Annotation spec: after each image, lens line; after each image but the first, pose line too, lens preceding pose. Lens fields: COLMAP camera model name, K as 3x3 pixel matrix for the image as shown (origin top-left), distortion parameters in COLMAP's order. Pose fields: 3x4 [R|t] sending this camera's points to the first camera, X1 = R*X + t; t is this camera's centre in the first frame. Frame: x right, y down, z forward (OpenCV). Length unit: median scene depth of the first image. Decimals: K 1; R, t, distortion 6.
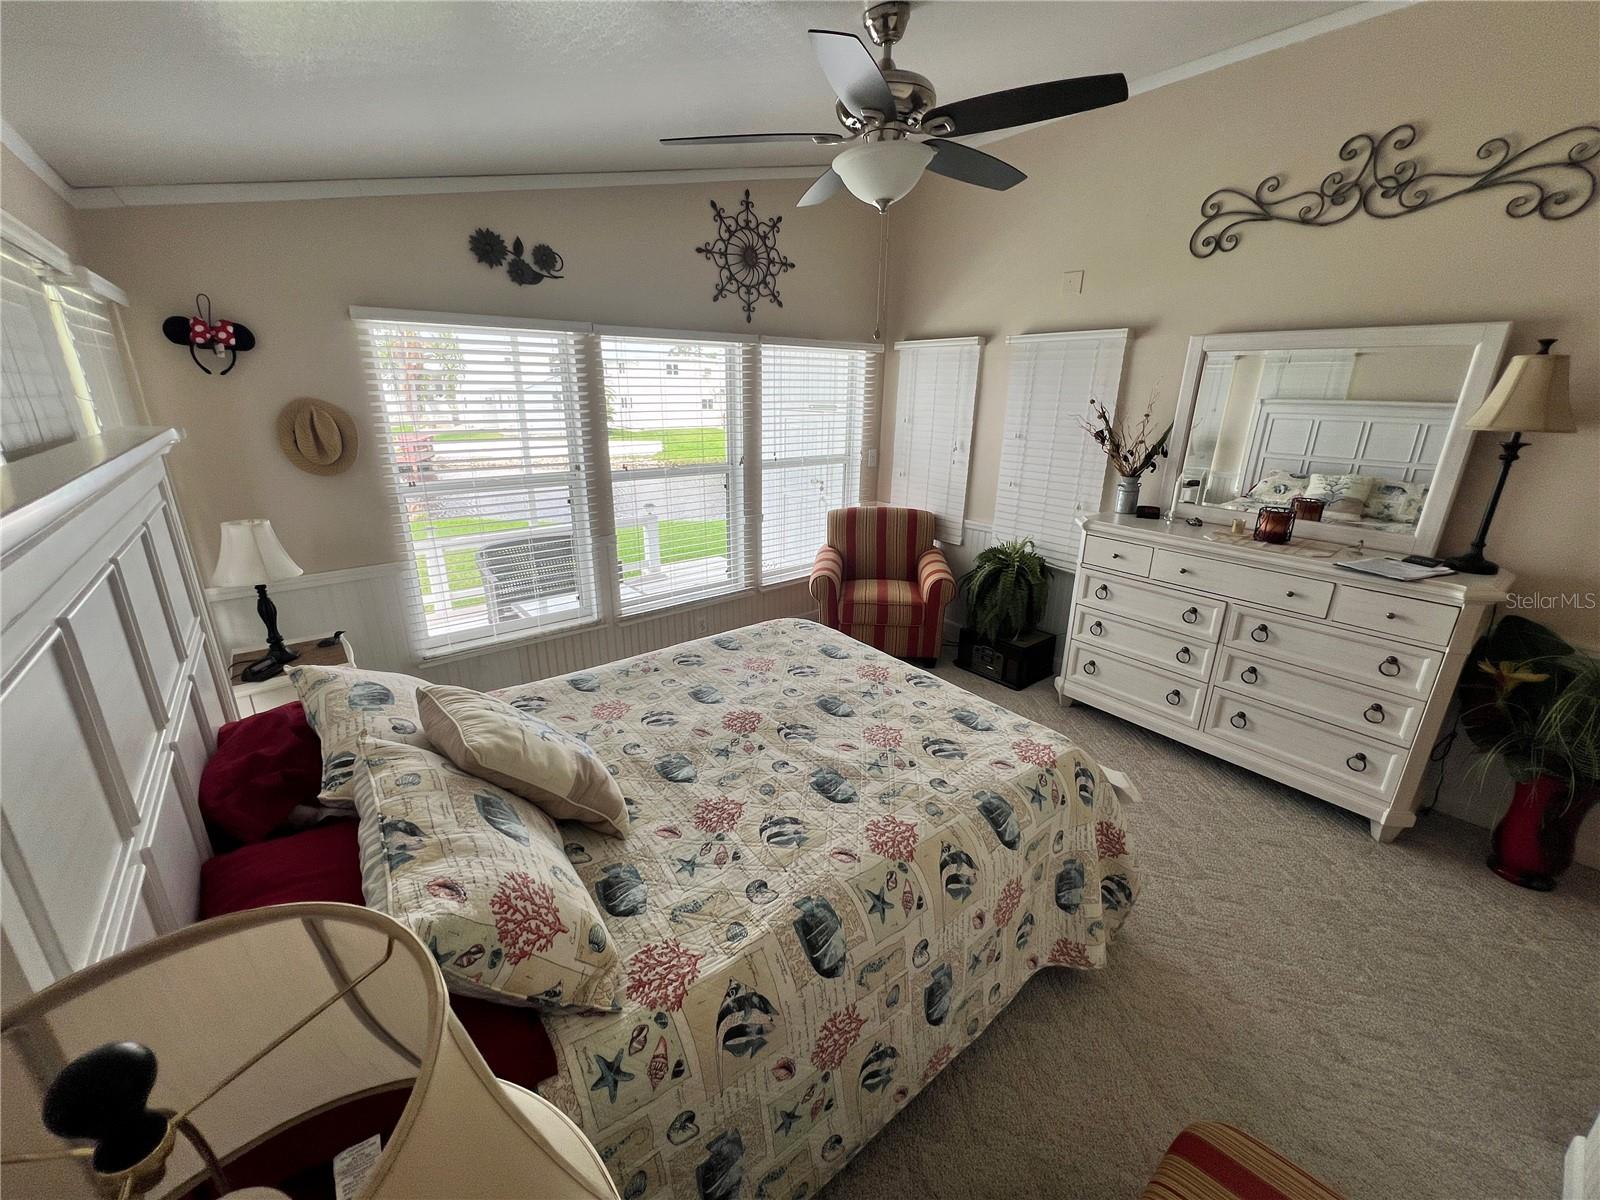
lens RADIAL K [[645.9, 0, 800.0], [0, 645.9, 600.0], [0, 0, 1]] dist [-0.000190, 0.000431]
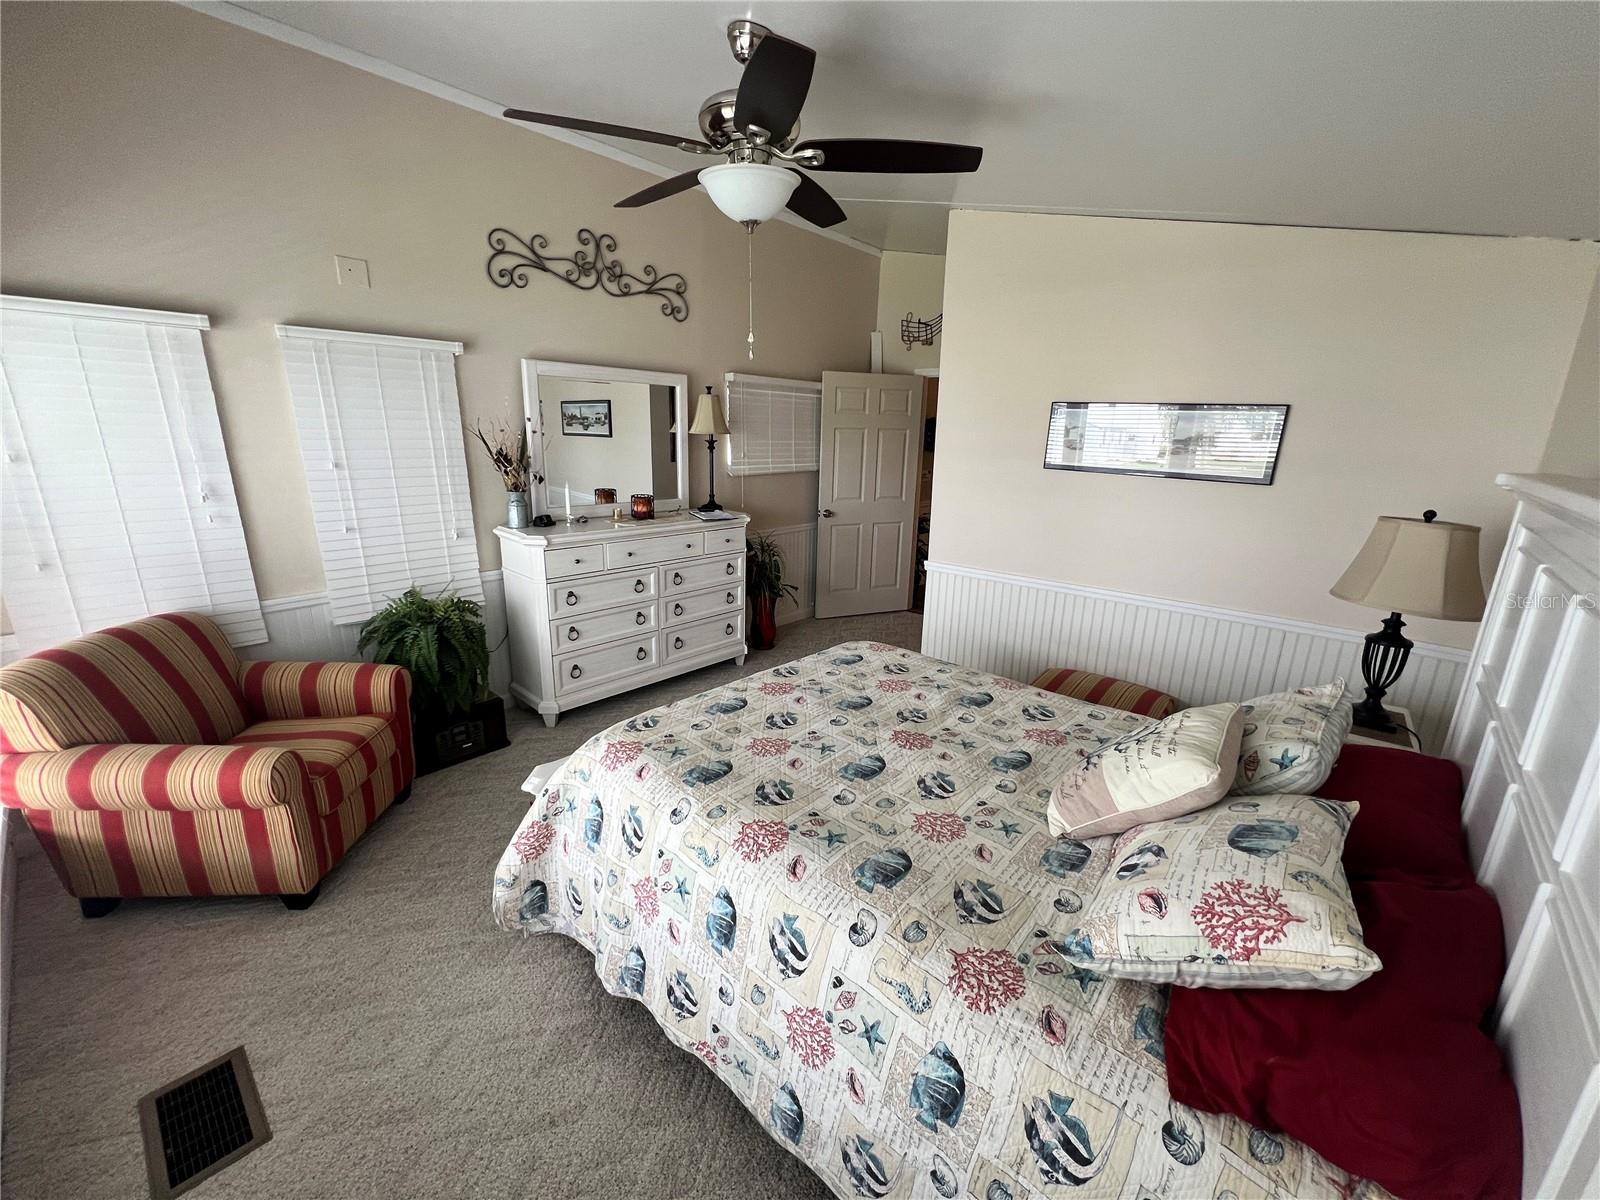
lens RADIAL K [[645.9, 0, 800.0], [0, 645.9, 600.0], [0, 0, 1]] dist [-0.000190, 0.000431]
pose [[-0.169465, -0.274271, 0.946603, -0.783036], [0.286230, 0.905397, 0.313574, -0.308588], [-0.943056, 0.324086, -0.074929, 0.958842]]
